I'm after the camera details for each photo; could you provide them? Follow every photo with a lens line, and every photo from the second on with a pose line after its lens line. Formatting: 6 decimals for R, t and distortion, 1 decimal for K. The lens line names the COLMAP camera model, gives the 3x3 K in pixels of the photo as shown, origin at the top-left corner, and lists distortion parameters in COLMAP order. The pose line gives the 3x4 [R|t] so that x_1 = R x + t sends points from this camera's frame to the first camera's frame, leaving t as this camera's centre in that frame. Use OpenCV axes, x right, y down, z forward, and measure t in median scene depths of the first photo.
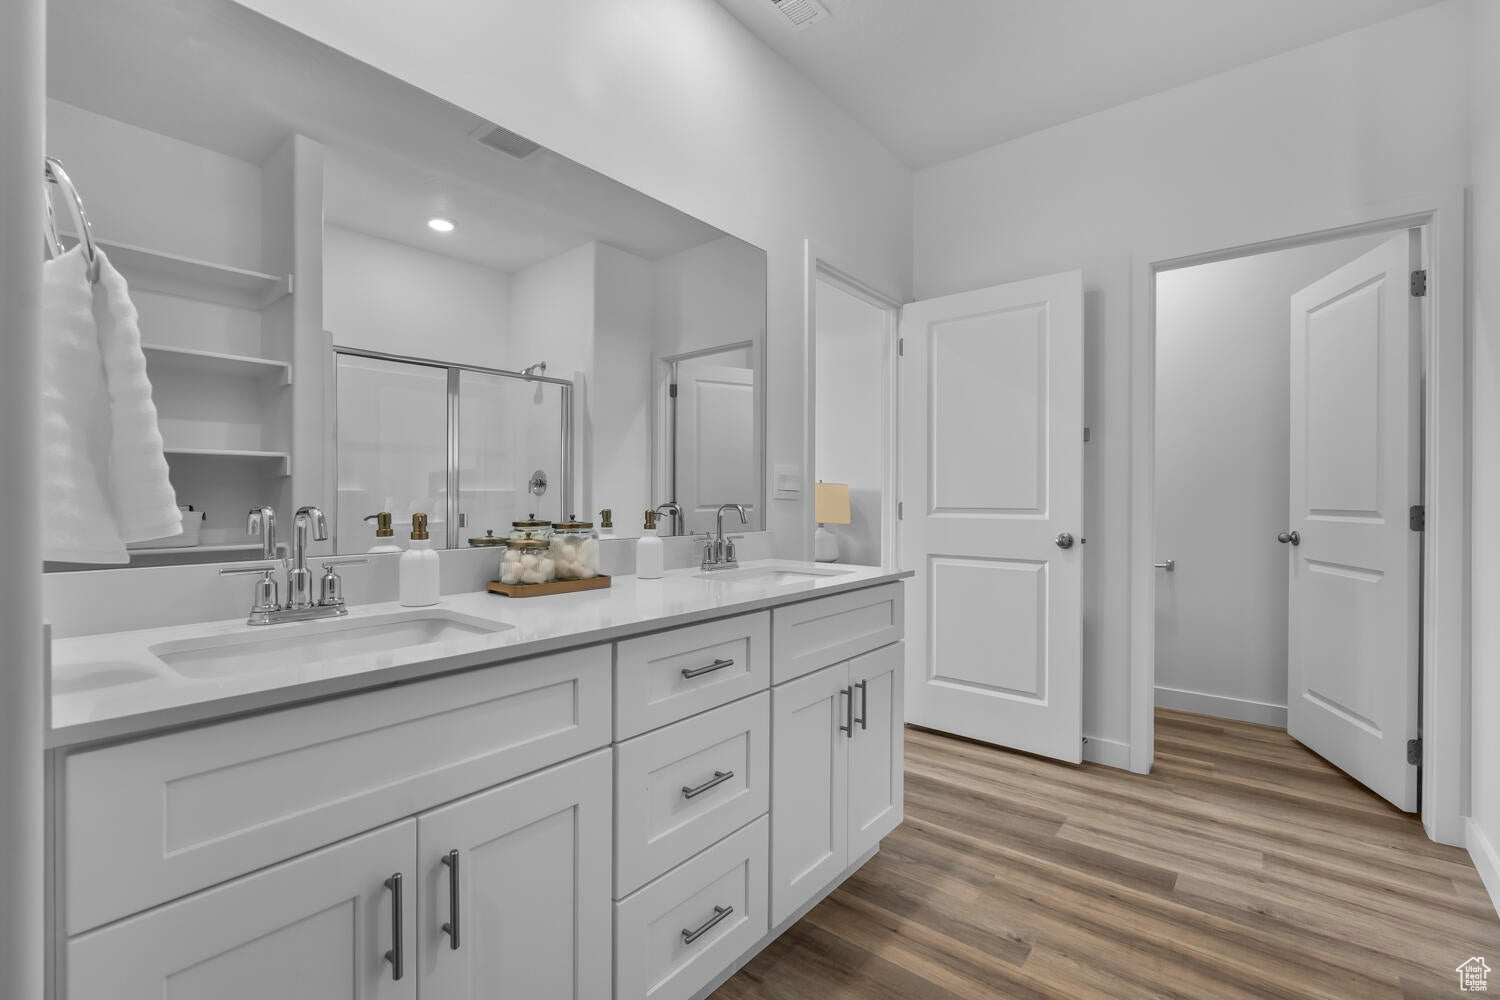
lens RADIAL K [[731.6, 0, 751.6], [0, 731.6, 531.2], [0, 0, 1]] dist [-0.017609, 0.000007]
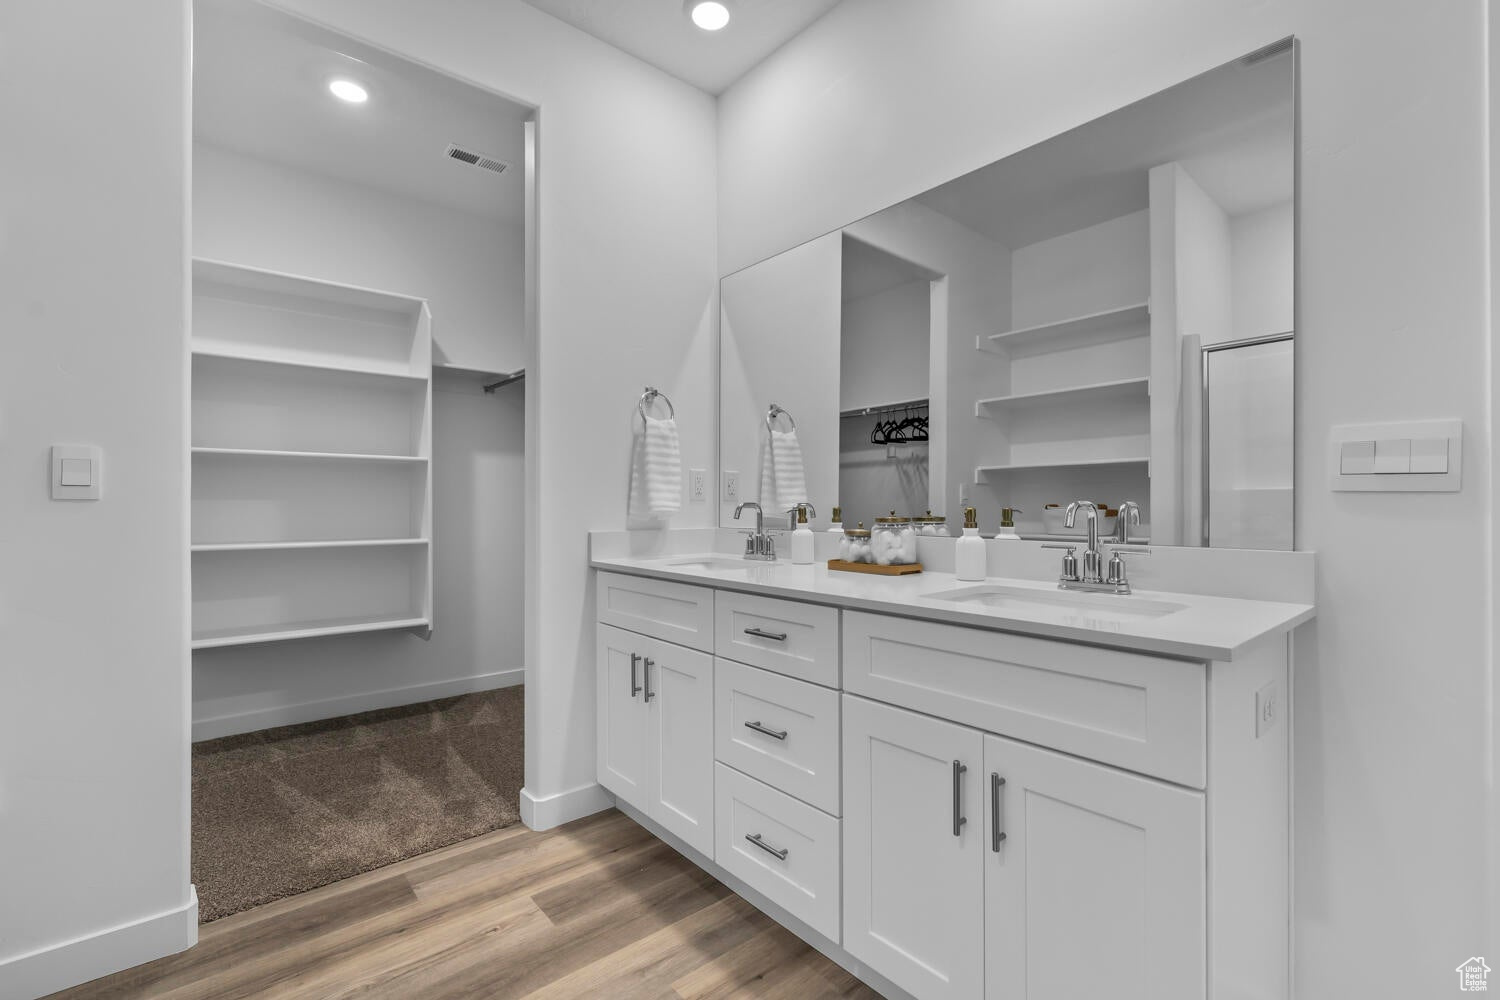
lens RADIAL K [[659.9, 0, 748.7], [0, 659.9, 490.9], [0, 0, 1]] dist [-0.008588, 0.000262]
pose [[-0.229306, -0.007348, -0.973327, 0.816839], [-0.027574, 0.999619, -0.001050, -0.043871], [0.972964, 0.026598, -0.229421, 0.962403]]
